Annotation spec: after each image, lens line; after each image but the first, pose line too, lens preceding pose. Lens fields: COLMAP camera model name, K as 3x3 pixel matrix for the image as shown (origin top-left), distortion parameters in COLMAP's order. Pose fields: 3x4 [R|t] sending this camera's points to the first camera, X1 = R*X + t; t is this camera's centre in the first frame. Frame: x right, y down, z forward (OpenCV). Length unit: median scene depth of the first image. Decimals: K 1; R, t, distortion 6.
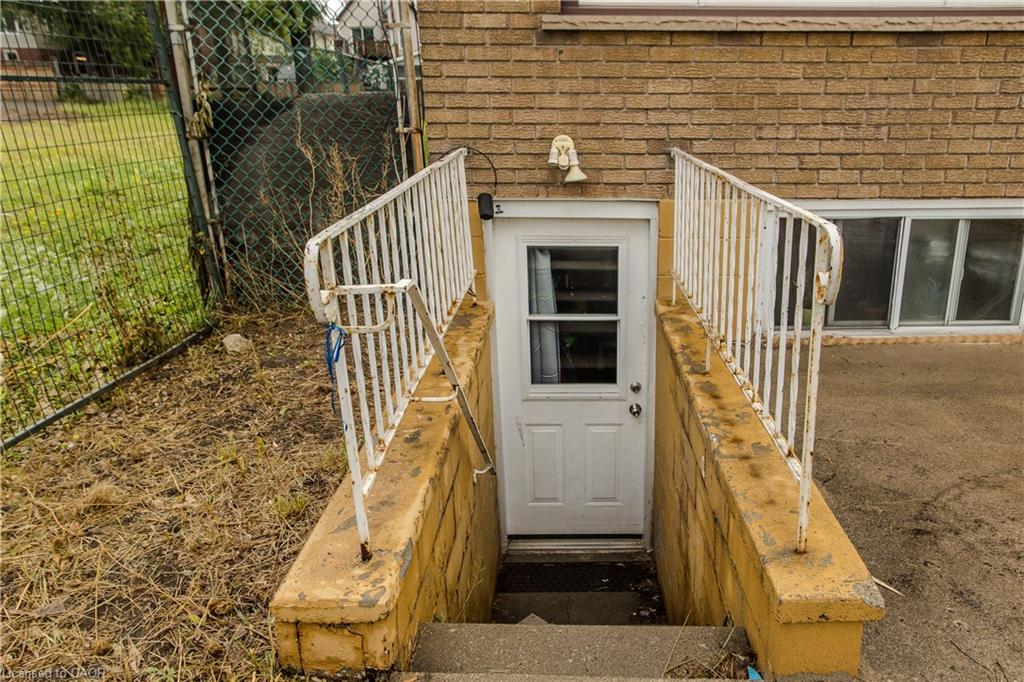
lens RADIAL K [[784.9, 0, 594.3], [0, 784.9, 319.4], [0, 0, 1]] dist [0.000491, 0.006177]
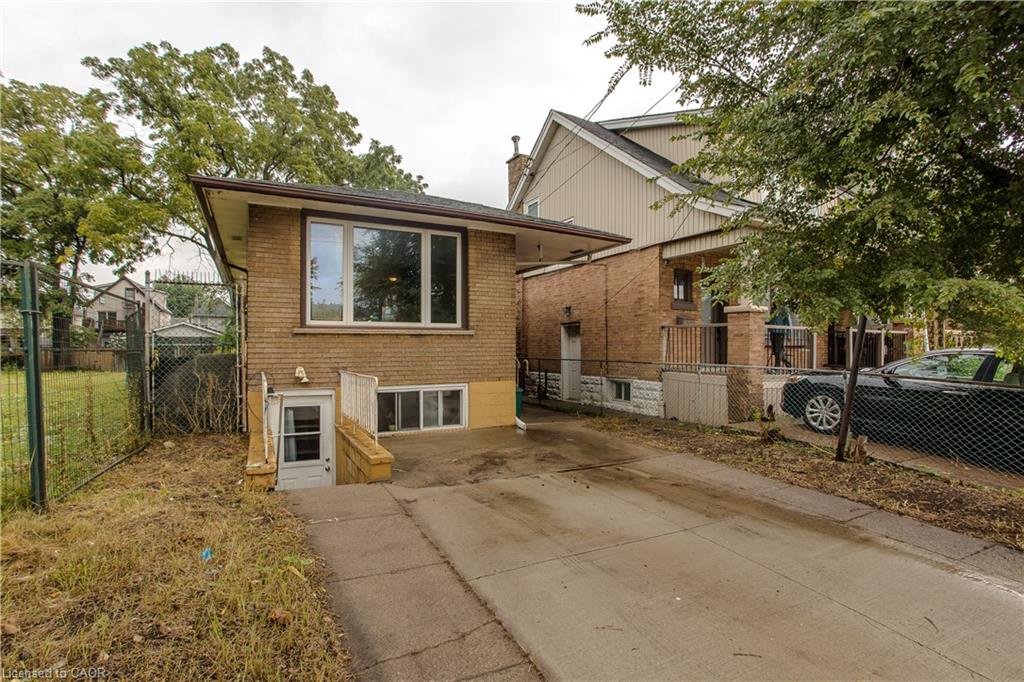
lens RADIAL K [[479.1, 0, 512.0], [0, 479.1, 341.0], [0, 0, 1]] dist [0.001321, 0.001401]
pose [[0.898139, 0.000814, 0.439711, -0.116264], [0.130222, 0.954647, -0.267754, 0.254268], [-0.419987, 0.297740, 0.857299, -0.889239]]
